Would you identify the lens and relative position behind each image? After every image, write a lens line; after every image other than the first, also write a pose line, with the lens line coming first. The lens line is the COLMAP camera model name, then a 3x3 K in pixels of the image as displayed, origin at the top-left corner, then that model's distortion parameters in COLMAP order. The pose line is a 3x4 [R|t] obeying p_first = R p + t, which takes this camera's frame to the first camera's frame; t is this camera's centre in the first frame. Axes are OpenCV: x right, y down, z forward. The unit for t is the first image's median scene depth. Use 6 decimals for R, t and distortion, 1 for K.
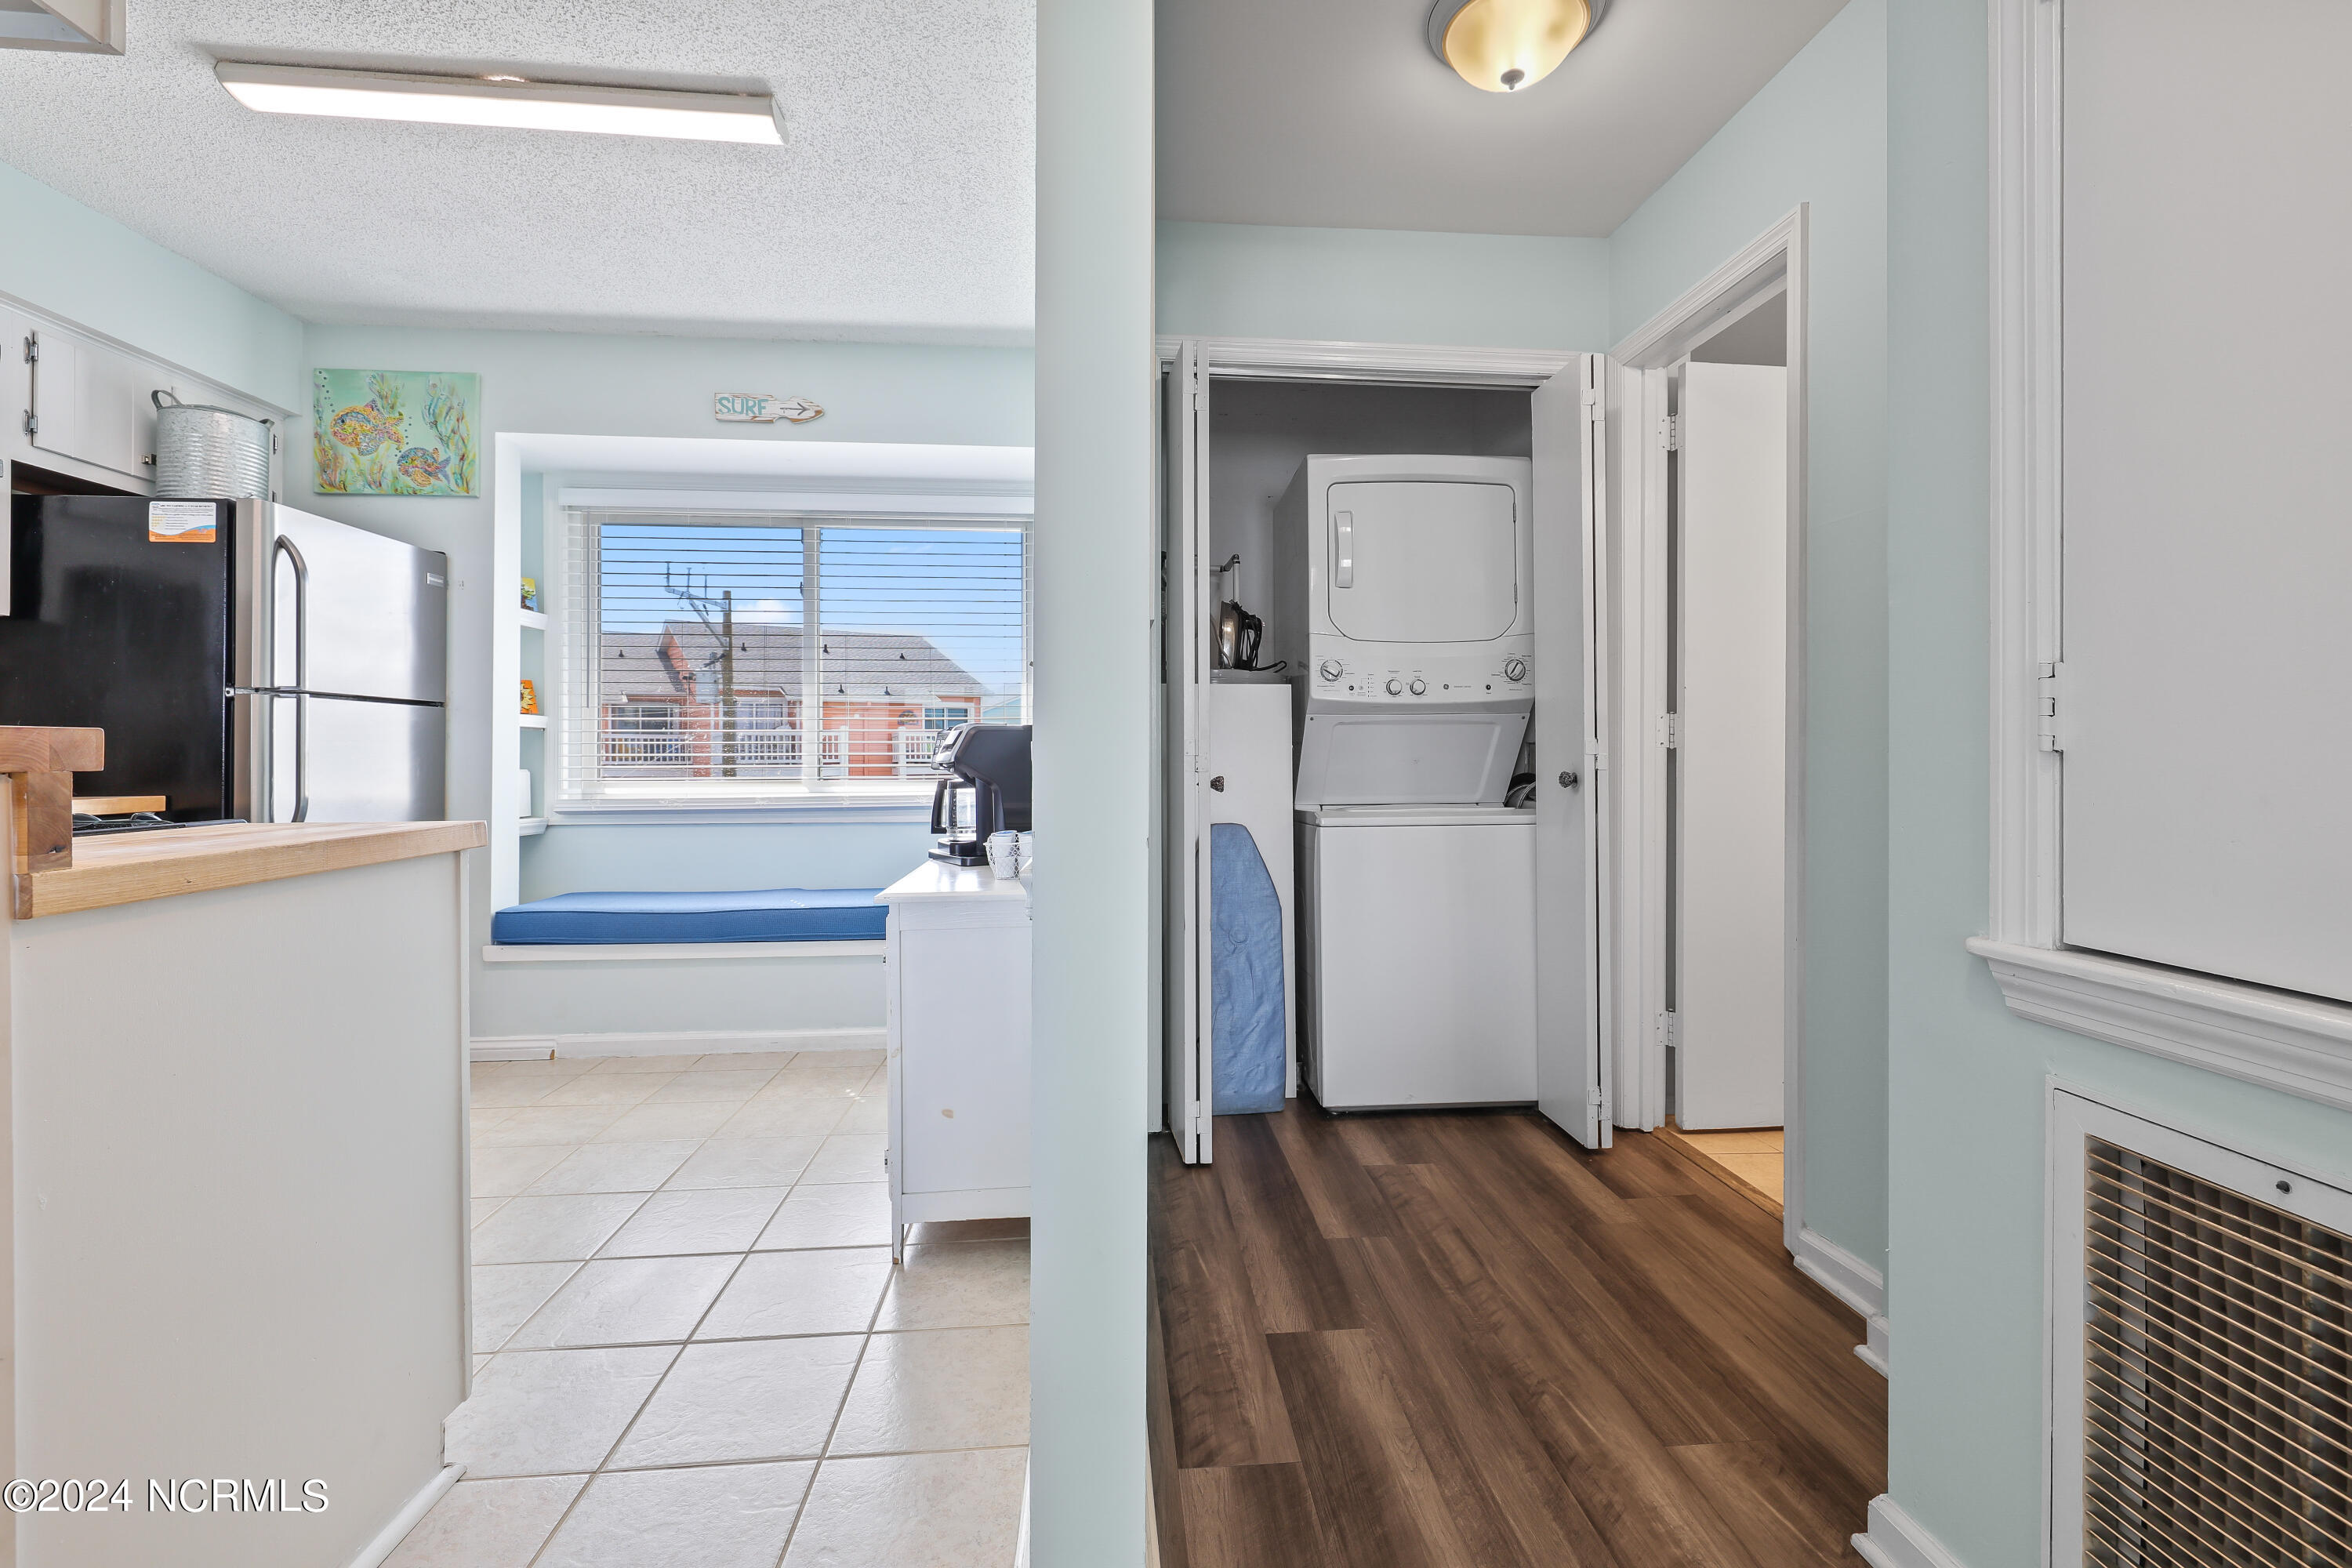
lens RADIAL K [[984.0, 0, 1197.7], [0, 984.0, 767.3], [0, 0, 1]] dist [0.000095, -0.000136]
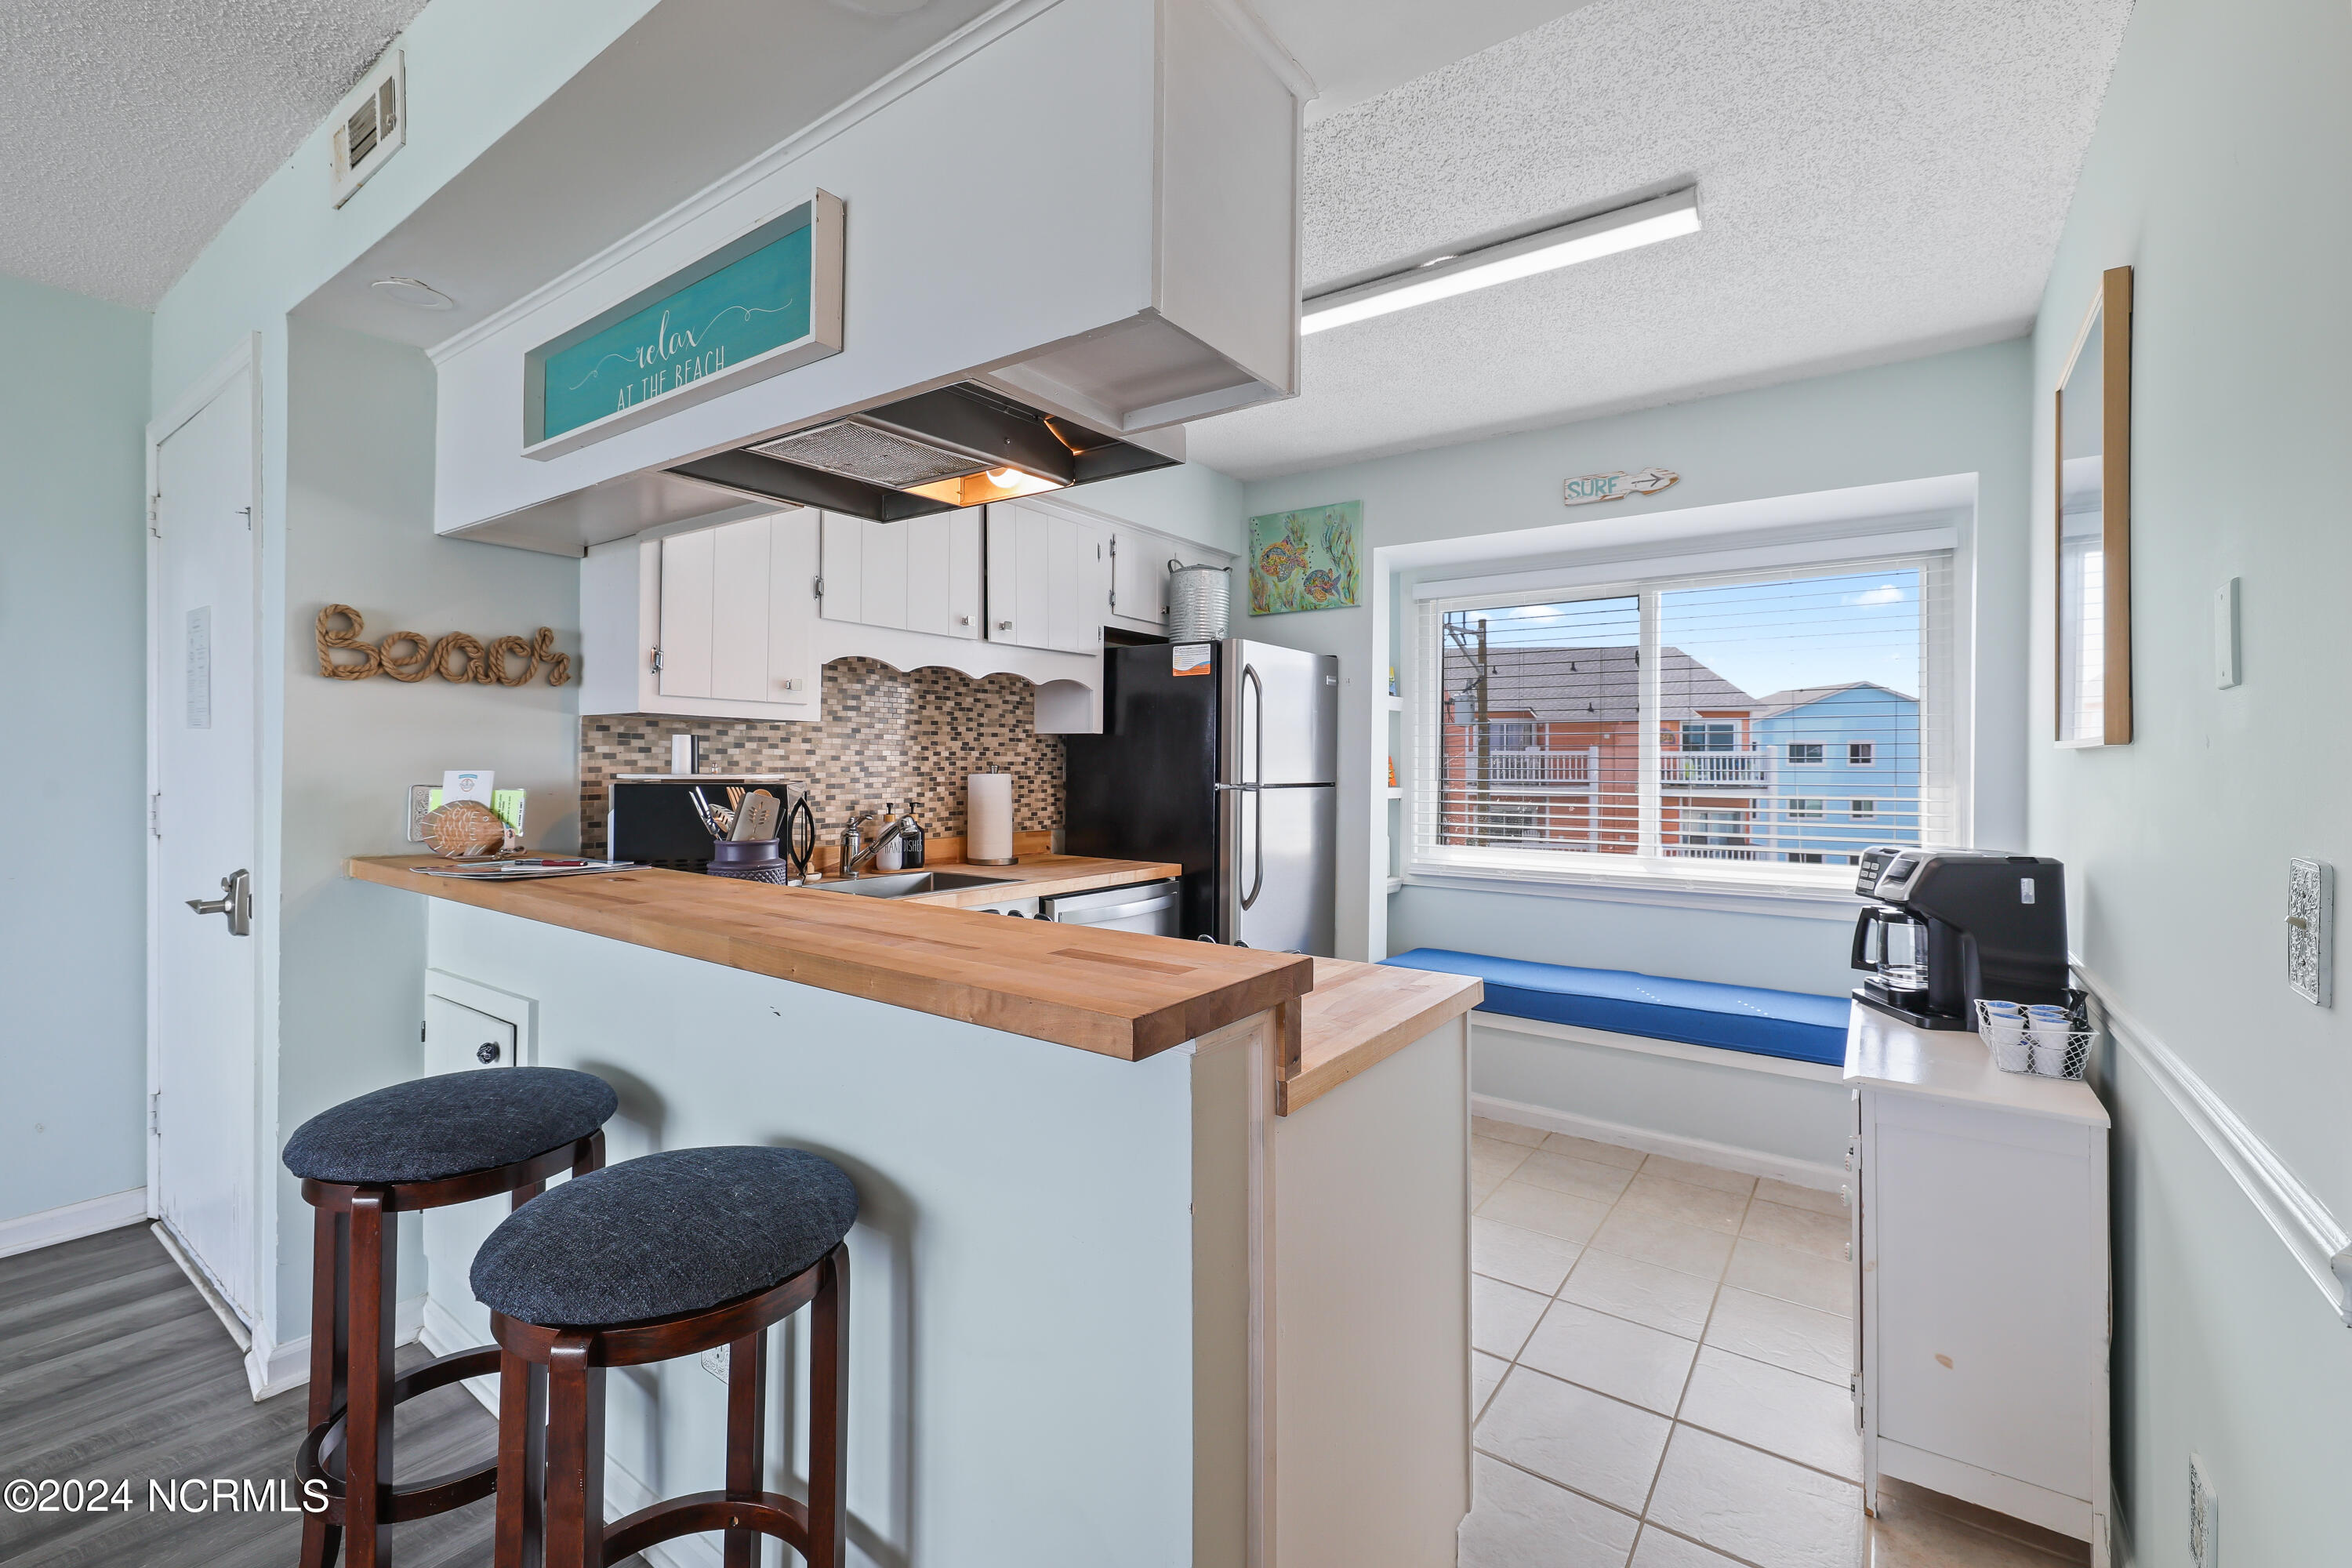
lens RADIAL K [[984.0, 0, 1197.7], [0, 984.0, 767.3], [0, 0, 1]] dist [0.000095, -0.000136]
pose [[0.763000, 0.006835, -0.646362, -0.124017], [-0.008951, 0.999960, 0.000008, -0.082031], [0.646336, 0.005779, 0.763031, -0.014361]]
